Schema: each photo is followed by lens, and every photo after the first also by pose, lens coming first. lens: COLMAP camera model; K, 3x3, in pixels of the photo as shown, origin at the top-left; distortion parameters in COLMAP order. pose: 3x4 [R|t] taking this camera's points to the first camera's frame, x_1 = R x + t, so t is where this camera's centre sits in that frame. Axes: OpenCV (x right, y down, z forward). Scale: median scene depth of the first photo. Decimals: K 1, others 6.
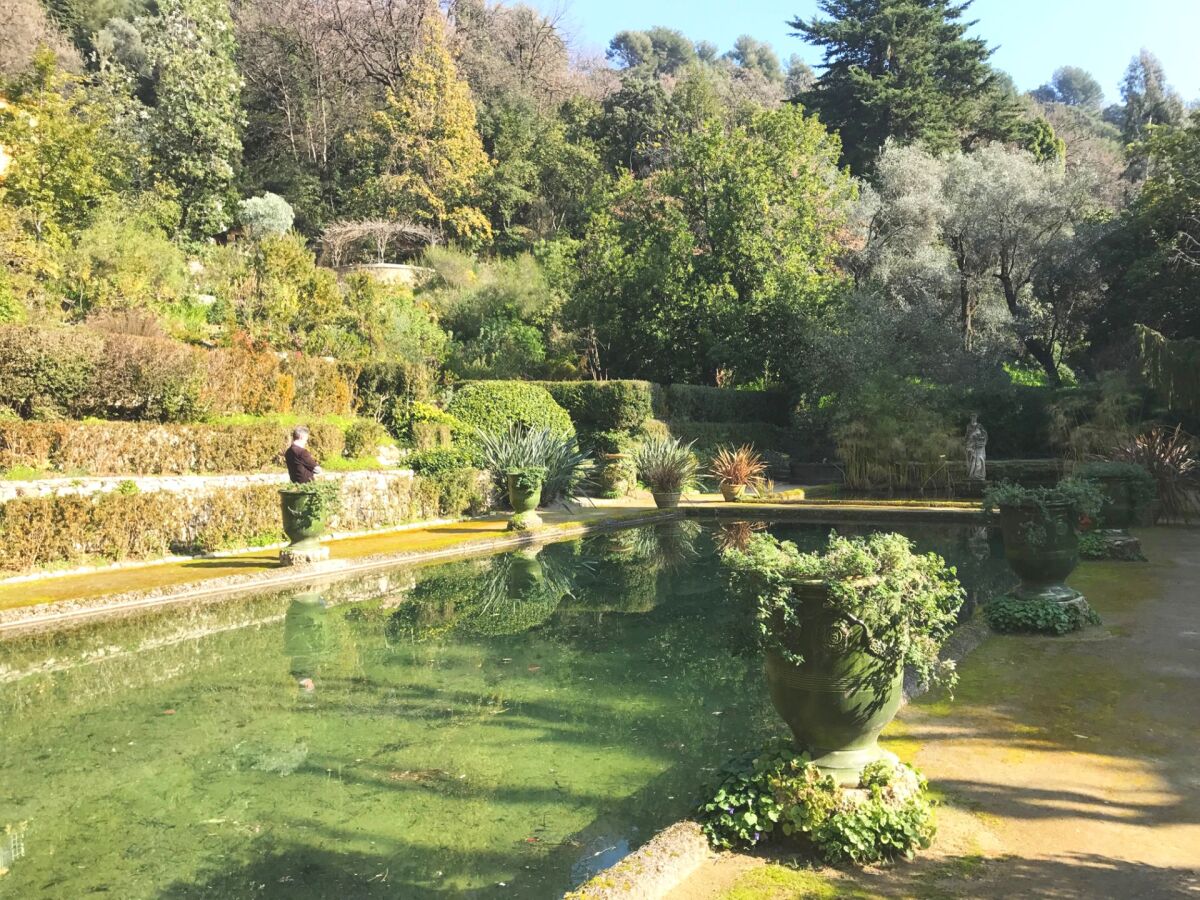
lens RADIAL K [[995.9, 0, 600.0], [0, 995.9, 450.0], [0, 0, 1]] dist [0.083420, -0.144211]
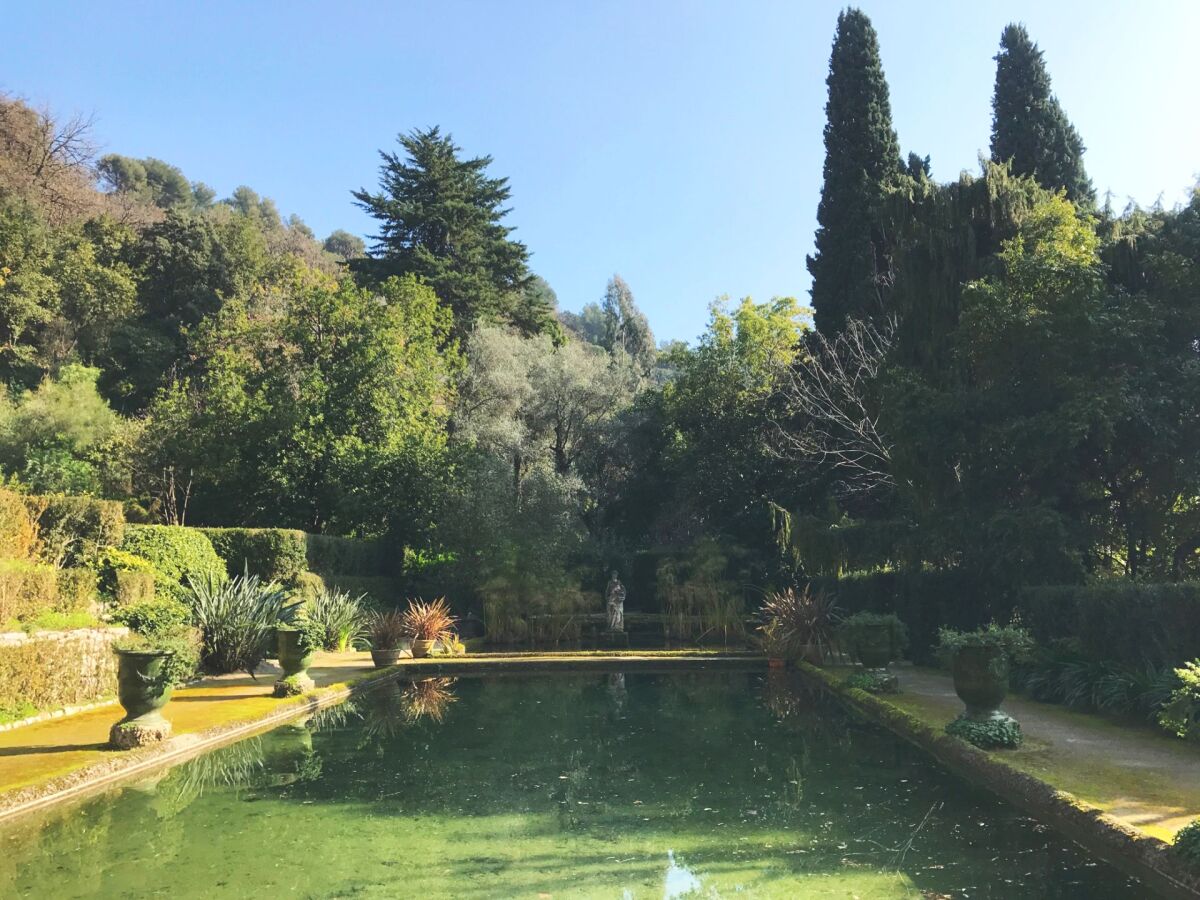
lens RADIAL K [[995.9, 0, 600.0], [0, 995.9, 450.0], [0, 0, 1]] dist [0.083420, -0.144211]
pose [[0.862629, 0.079391, 0.499568, -0.121577], [-0.001118, 0.987903, -0.155067, 0.001432], [-0.505836, 0.133206, 0.852283, 0.022410]]
